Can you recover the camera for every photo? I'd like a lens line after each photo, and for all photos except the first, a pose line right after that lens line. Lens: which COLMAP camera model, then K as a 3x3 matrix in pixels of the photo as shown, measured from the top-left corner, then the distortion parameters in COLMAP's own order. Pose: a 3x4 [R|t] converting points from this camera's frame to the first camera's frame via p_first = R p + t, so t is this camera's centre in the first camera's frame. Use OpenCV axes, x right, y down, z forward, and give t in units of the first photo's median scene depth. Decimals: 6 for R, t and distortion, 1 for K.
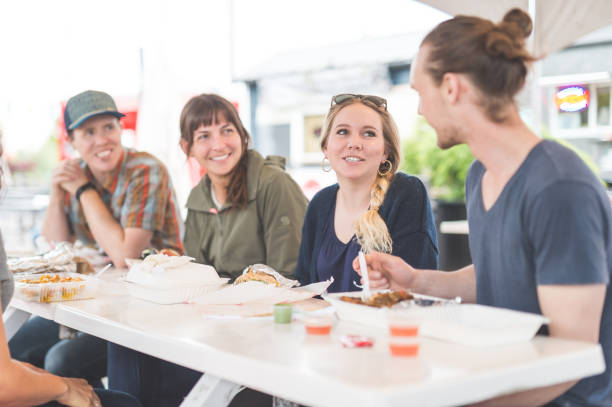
lens RADIAL K [[874.6, 0, 309.4], [0, 874.6, 203.8], [0, 0, 1]] dist [-0.009946, 0.000000]
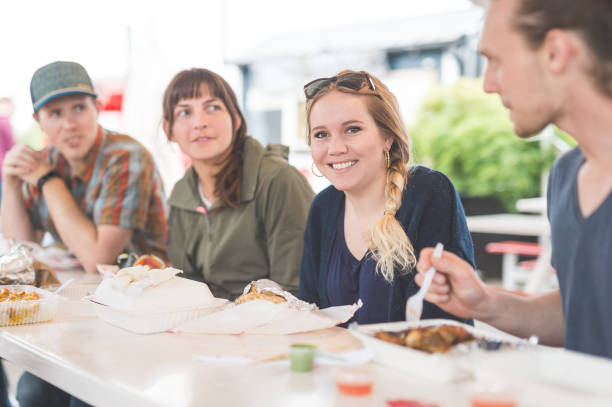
lens RADIAL K [[874.6, 0, 314.1], [0, 874.6, 202.0], [0, 0, 1]] dist [-0.009946, 0.000000]
pose [[0.999668, 0.017770, 0.018668, -0.024613], [-0.018010, 0.999757, 0.012731, -0.010379], [-0.018437, -0.013063, 0.999745, 0.184584]]
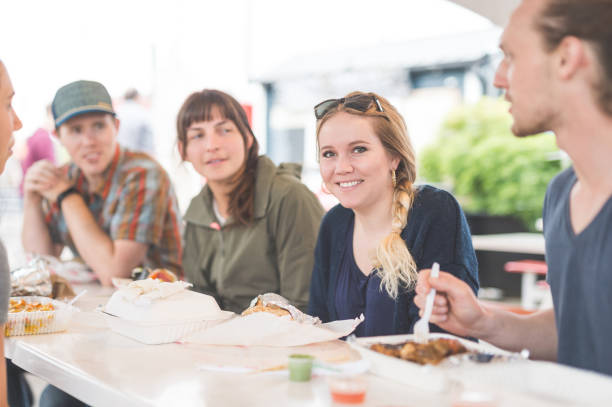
lens RADIAL K [[874.6, 0, 318.6], [0, 874.6, 208.0], [0, 0, 1]] dist [-0.009946, 0.000000]
pose [[0.999659, 0.025690, -0.004574, -0.009477], [-0.025691, 0.999670, -0.000159, -0.010409], [0.004568, 0.000277, 0.999990, 0.161111]]
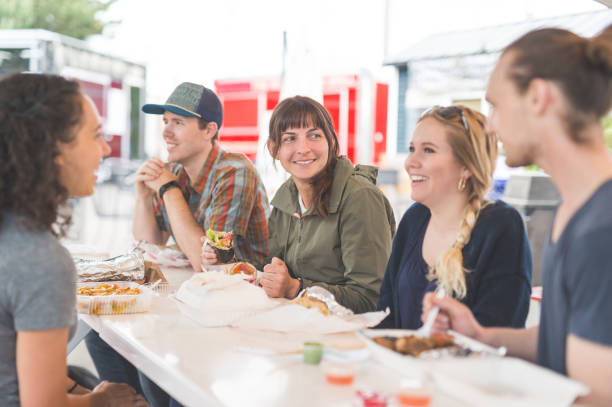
lens RADIAL K [[874.6, 0, 310.0], [0, 874.6, 204.5], [0, 0, 1]] dist [-0.009946, 0.000000]
pose [[0.983360, 0.045889, -0.175775, 0.085617], [-0.041366, 0.998714, 0.029311, -0.041414], [0.176894, -0.021552, 0.983994, 0.059702]]
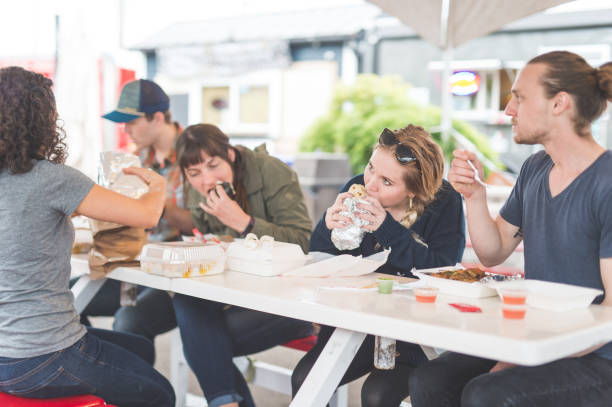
lens RADIAL K [[874.6, 0, 304.7], [0, 874.6, 203.7], [0, 0, 1]] dist [-0.009946, 0.000000]
pose [[0.988398, 0.022269, 0.150242, -0.241701], [-0.027754, 0.999019, 0.034510, -0.022484], [-0.149326, -0.038279, 0.988047, -0.154568]]
